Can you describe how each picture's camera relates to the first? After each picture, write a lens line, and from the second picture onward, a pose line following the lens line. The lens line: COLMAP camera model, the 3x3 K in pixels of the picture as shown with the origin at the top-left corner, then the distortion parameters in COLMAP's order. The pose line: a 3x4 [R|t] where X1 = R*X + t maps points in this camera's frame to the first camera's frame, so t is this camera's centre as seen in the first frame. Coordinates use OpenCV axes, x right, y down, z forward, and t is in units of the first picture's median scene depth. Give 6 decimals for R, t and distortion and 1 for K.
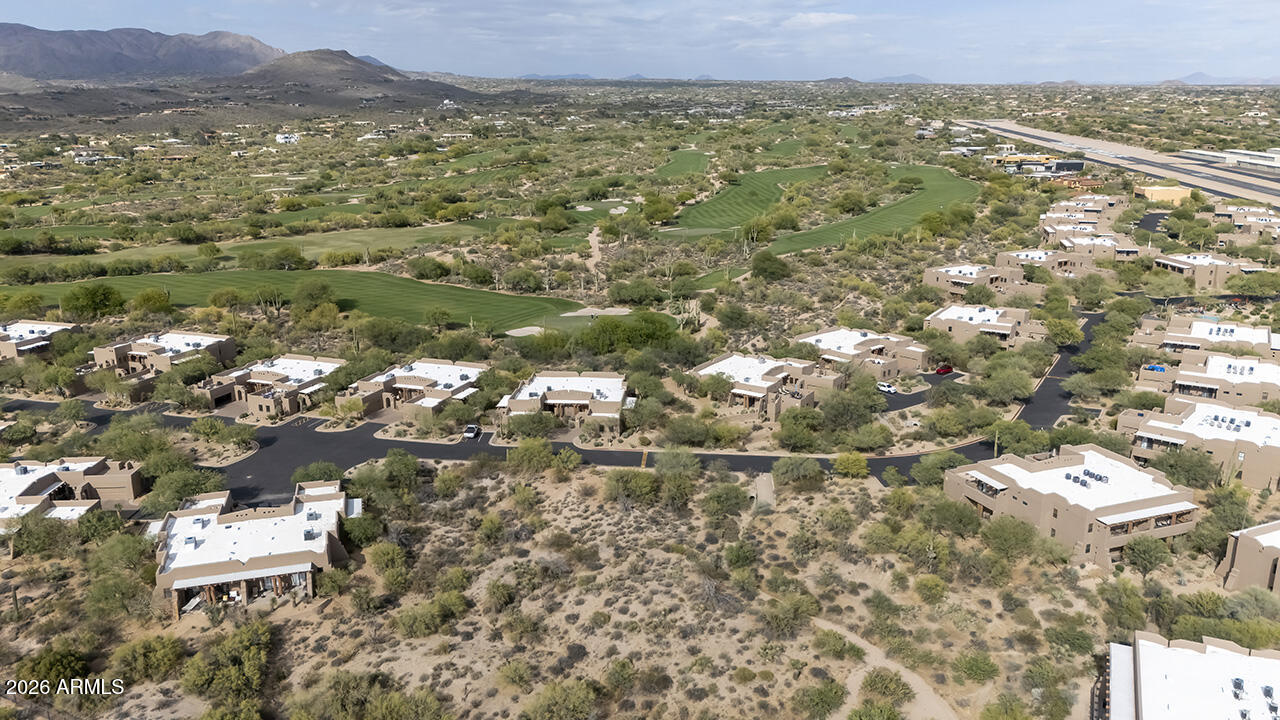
lens RADIAL K [[931.1, 0, 640.0], [0, 931.1, 360.0], [0, 0, 1]] dist [0.010400, 0.001171]
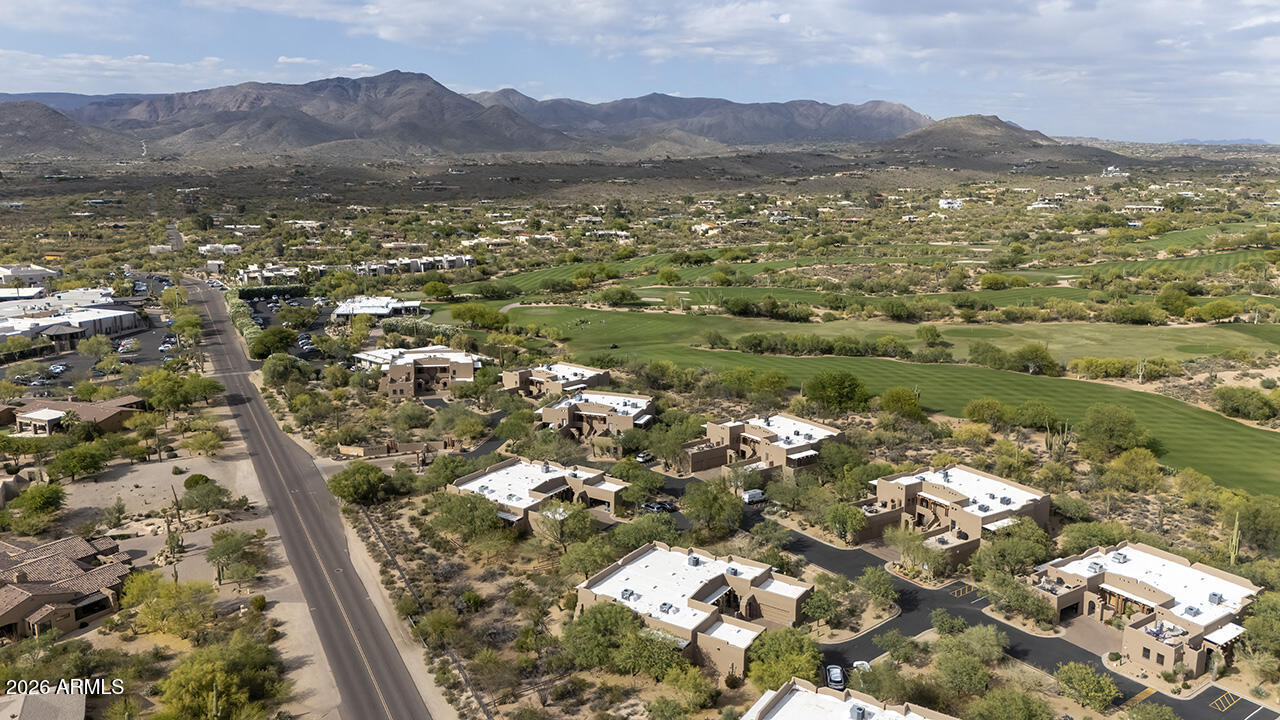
lens RADIAL K [[859.6, 0, 640.0], [0, 859.6, 360.0], [0, 0, 1]] dist [0.095604, -0.102622]
pose [[0.810762, 0.148398, -0.566254, -0.150342], [-0.176424, 0.984300, 0.005352, -0.034759], [0.558157, 0.095562, 0.824214, 0.118162]]
